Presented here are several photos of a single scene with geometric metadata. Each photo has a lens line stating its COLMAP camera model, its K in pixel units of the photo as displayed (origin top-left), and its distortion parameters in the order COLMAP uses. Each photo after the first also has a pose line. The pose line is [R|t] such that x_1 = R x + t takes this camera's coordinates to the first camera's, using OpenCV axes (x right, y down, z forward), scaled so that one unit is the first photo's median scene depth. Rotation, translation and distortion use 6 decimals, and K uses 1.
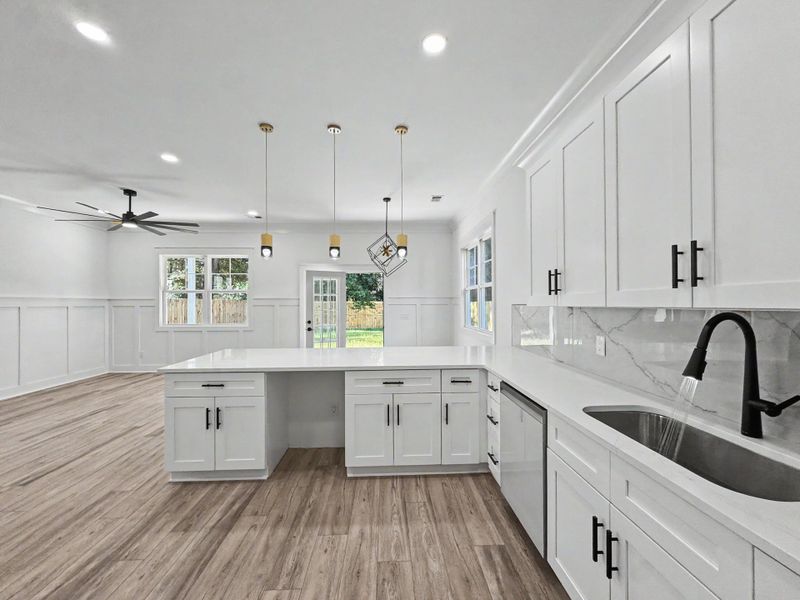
lens RADIAL K [[323.6, 0, 401.6], [0, 323.6, 302.6], [0, 0, 1]] dist [-0.003938, 0.000216]
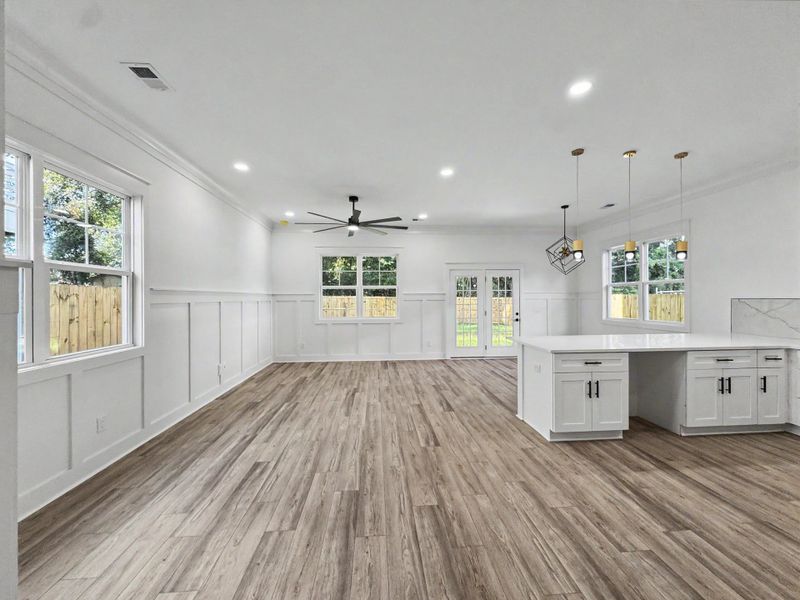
lens RADIAL K [[323.6, 0, 400.1], [0, 323.6, 294.8], [0, 0, 1]] dist [-0.003938, 0.000216]
pose [[0.999644, -0.000410, 0.026679, -1.322838], [0.000650, 0.999959, -0.008998, 0.004112], [-0.026674, 0.009012, 0.999604, -0.225535]]
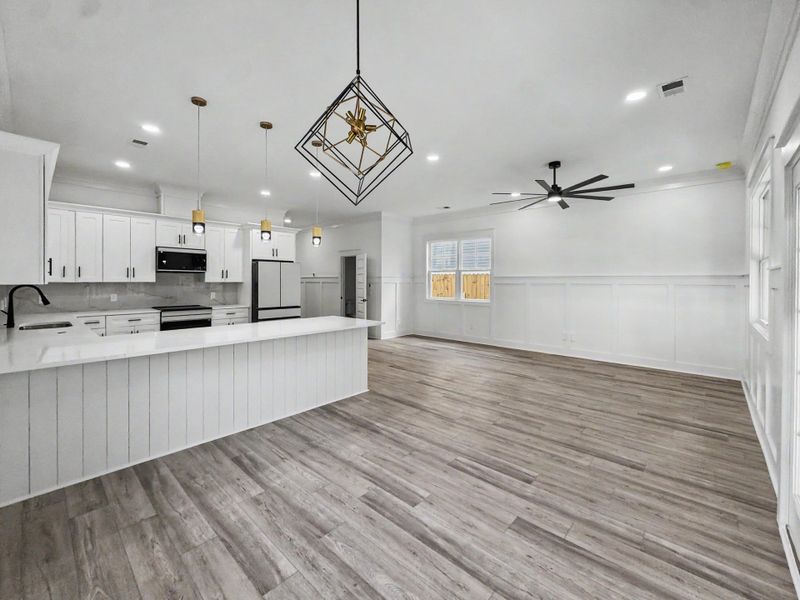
lens RADIAL K [[339.2, 0, 400.6], [0, 339.2, 281.7], [0, 0, 1]] dist [-0.000042, -0.001044]
pose [[-0.711491, 0.002436, -0.702691, 0.347964], [0.000067, 0.999994, 0.003399, -0.002631], [0.702695, 0.002372, -0.711487, 2.595435]]
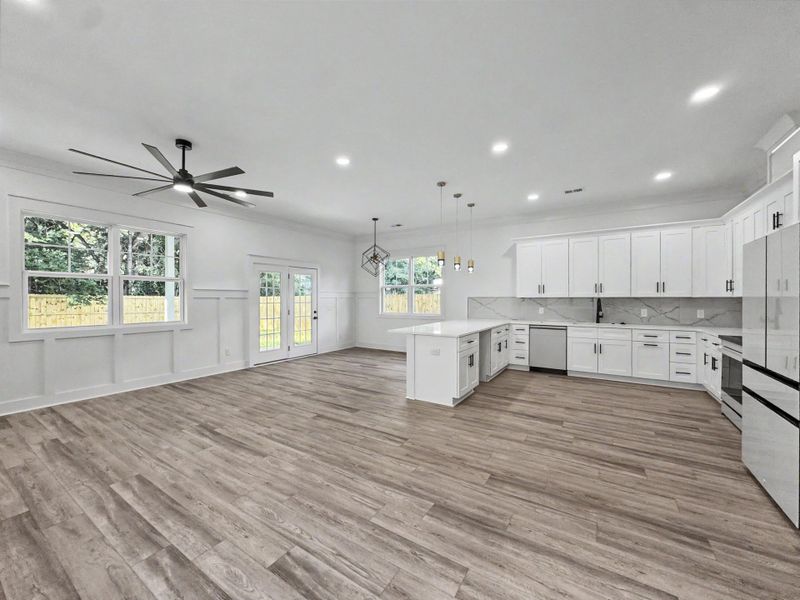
lens RADIAL K [[318.1, 0, 403.7], [0, 318.1, 300.2], [0, 0, 1]] dist [-0.002393, 0.001053]
pose [[0.573852, -0.001063, 0.818958, -2.138681], [-0.004260, 0.999982, 0.004283, 0.024397], [-0.818948, -0.005946, 0.573837, 0.303680]]
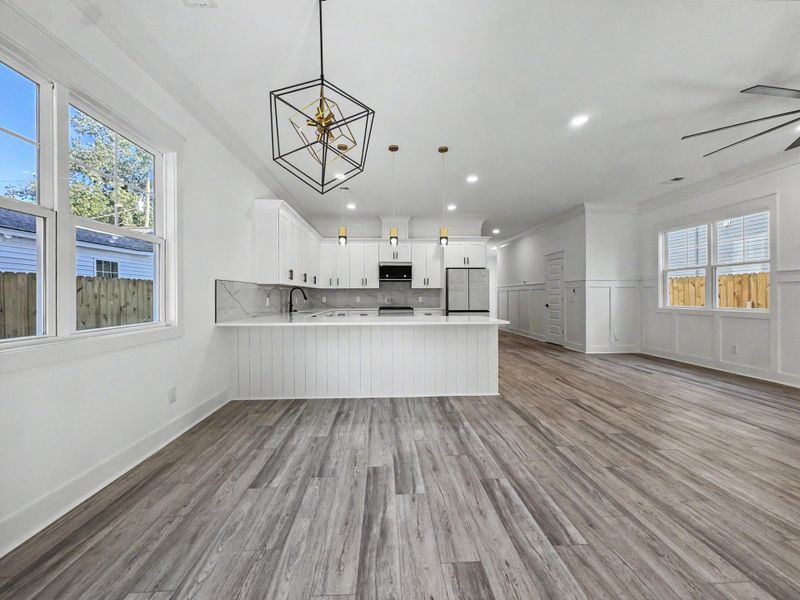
lens RADIAL K [[323.6, 0, 399.1], [0, 323.6, 295.3], [0, 0, 1]] dist [-0.003938, 0.000216]
pose [[-0.999973, 0.007391, 0.000497, -0.269936], [0.007389, 0.999965, -0.003870, 0.085161], [-0.000525, -0.003866, -0.999992, 2.794963]]
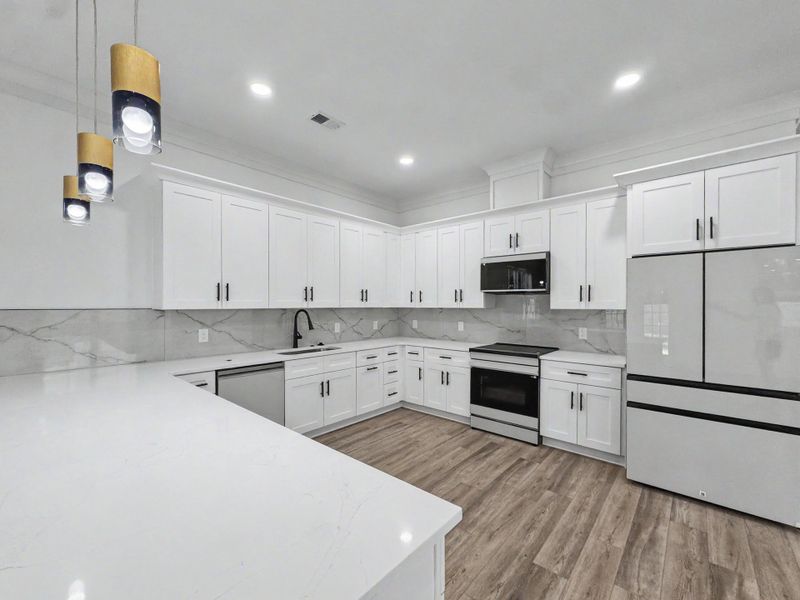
lens RADIAL K [[339.2, 0, 397.2], [0, 339.2, 305.1], [0, 0, 1]] dist [-0.000042, -0.001044]
pose [[-0.711041, 0.000768, 0.703150, -0.930664], [-0.001237, 0.999996, -0.002343, -0.002505], [-0.703149, -0.002535, -0.711038, 1.251291]]
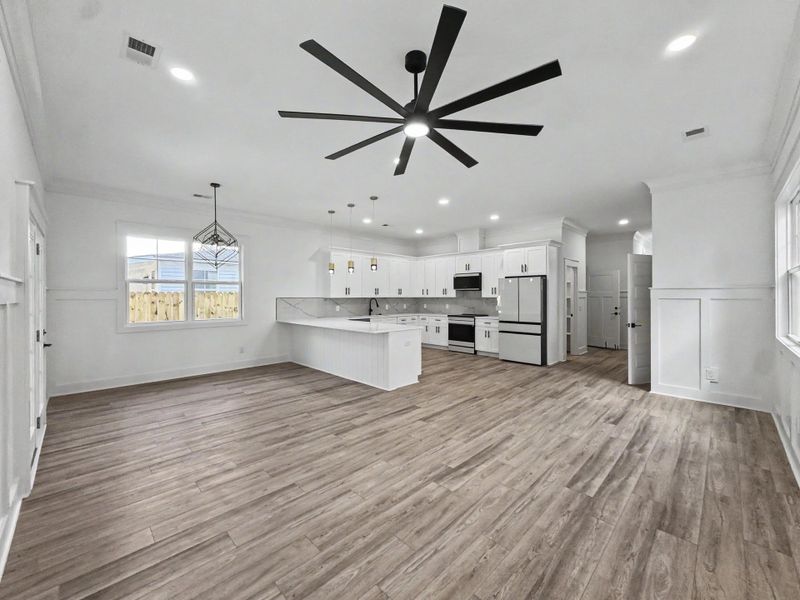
lens RADIAL K [[323.6, 0, 399.1], [0, 323.6, 296.3], [0, 0, 1]] dist [-0.003938, 0.000216]
pose [[-0.669167, 0.005386, 0.743092, -2.185409], [0.002863, 0.999985, -0.004669, 0.010807], [-0.743106, -0.000997, -0.669173, 2.487525]]
